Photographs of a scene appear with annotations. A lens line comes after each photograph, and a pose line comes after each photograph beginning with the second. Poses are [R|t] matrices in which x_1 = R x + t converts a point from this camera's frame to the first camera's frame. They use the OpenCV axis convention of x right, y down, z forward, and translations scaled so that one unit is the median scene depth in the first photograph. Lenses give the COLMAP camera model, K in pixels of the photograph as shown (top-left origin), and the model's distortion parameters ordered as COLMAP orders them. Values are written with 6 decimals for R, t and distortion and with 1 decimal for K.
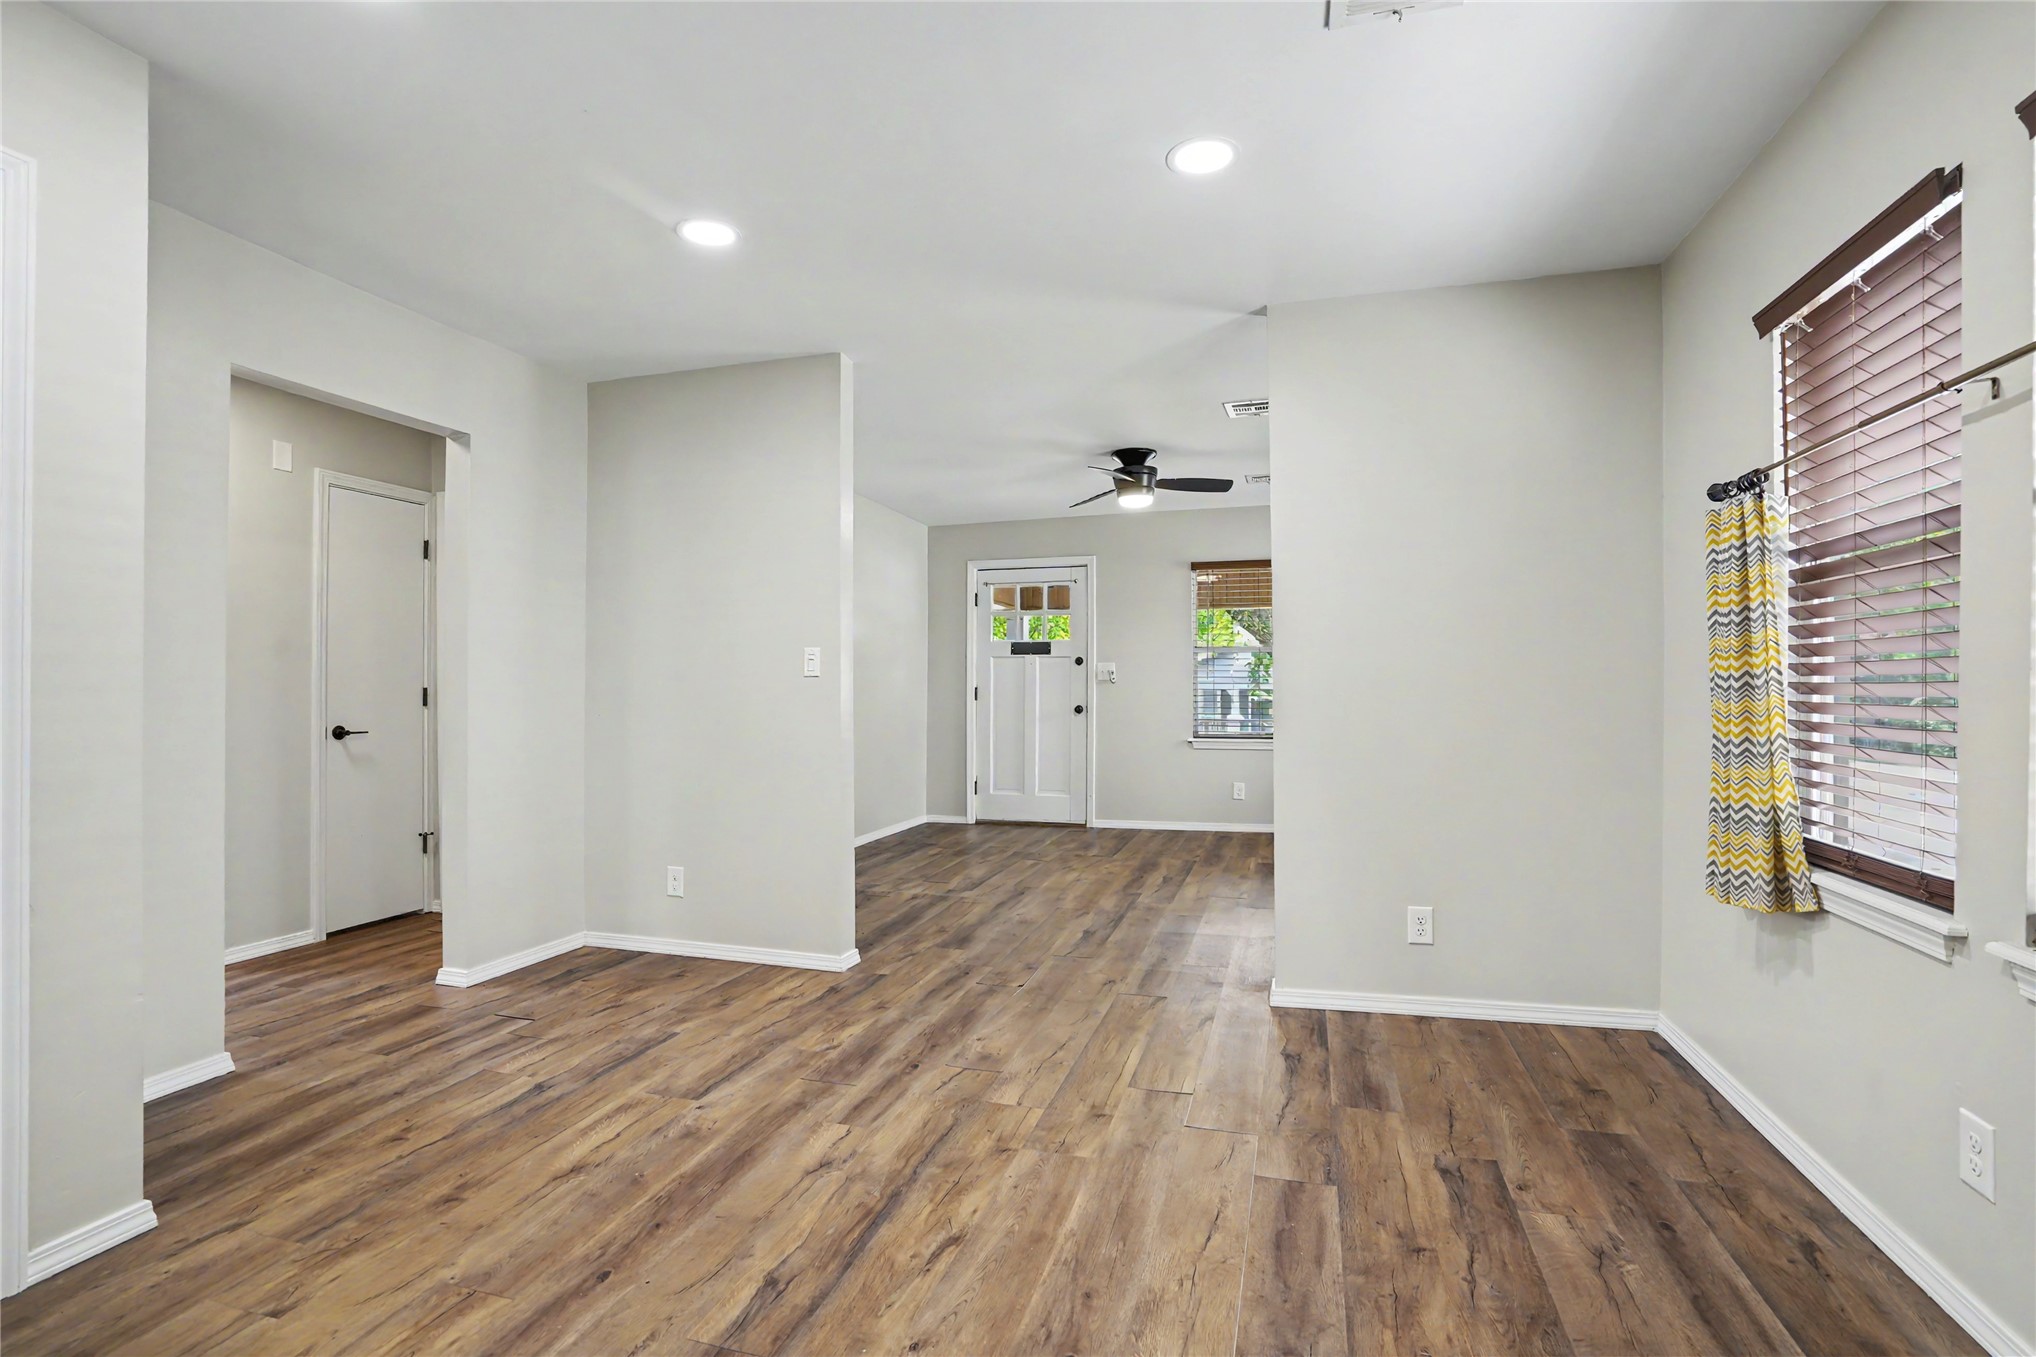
lens RADIAL K [[963.0, 0, 1023.5], [0, 963.0, 680.3], [0, 0, 1]] dist [-0.064836, 0.027338]
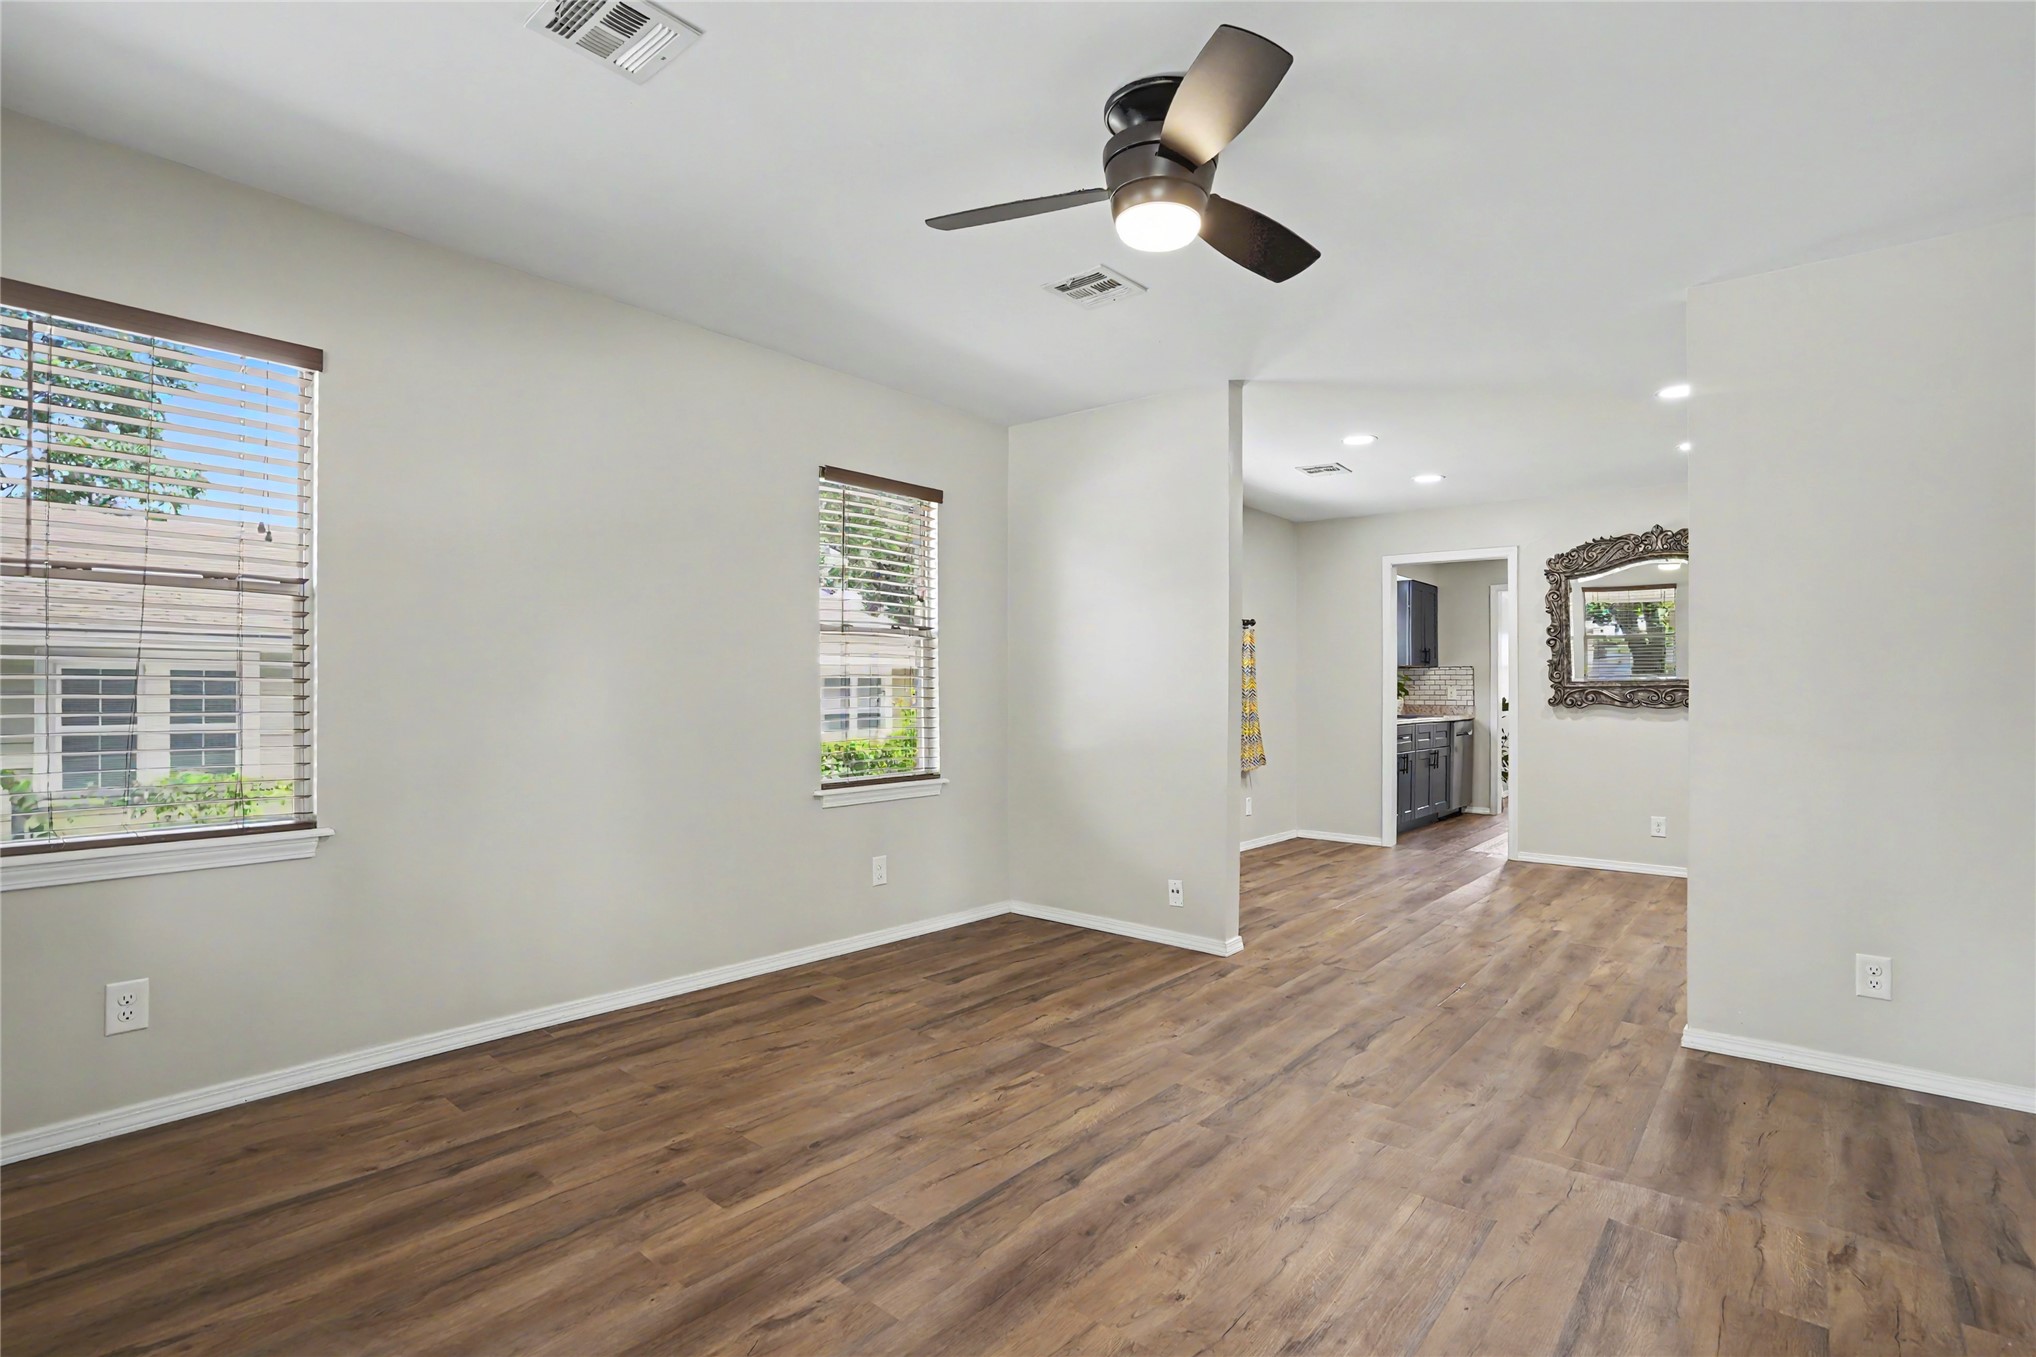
lens RADIAL K [[966.8, 0, 1020.9], [0, 966.8, 683.4], [0, 0, 1]] dist [-0.062148, 0.026260]
pose [[-0.915862, 0.002105, 0.401487, 0.008413], [-0.003937, 0.999891, -0.014222, 0.005392], [-0.401473, -0.014606, -0.915754, 1.032549]]
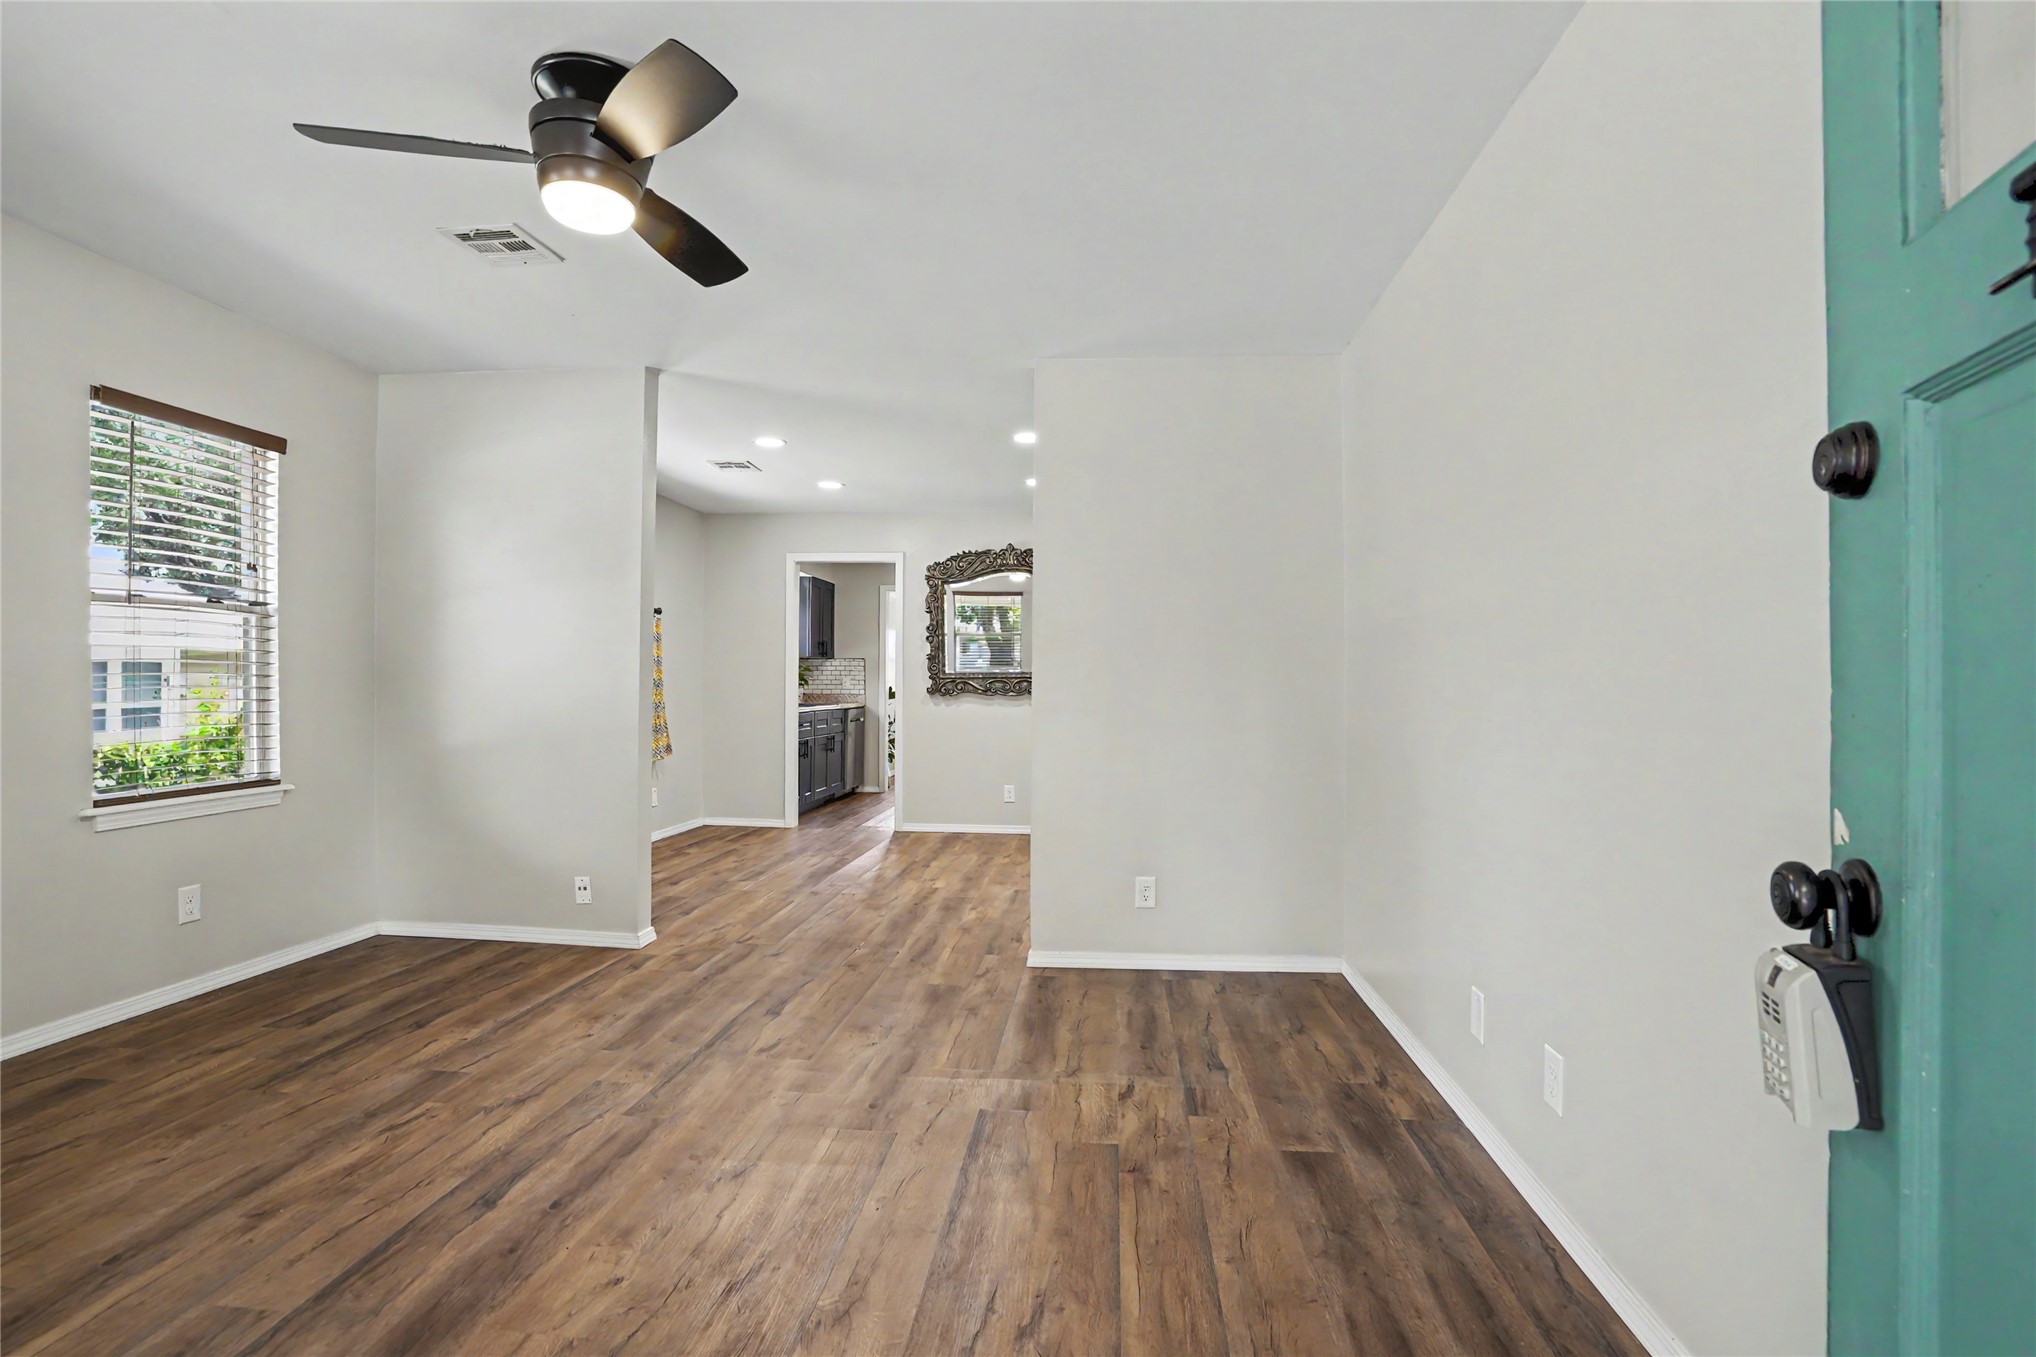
lens RADIAL K [[963.0, 0, 1023.5], [0, 963.0, 680.3], [0, 0, 1]] dist [-0.064836, 0.027338]
pose [[-0.980777, -0.003282, -0.195105, 0.013376], [-0.001724, 0.999965, -0.008155, 0.005234], [0.195125, -0.007662, -0.980748, 1.051277]]
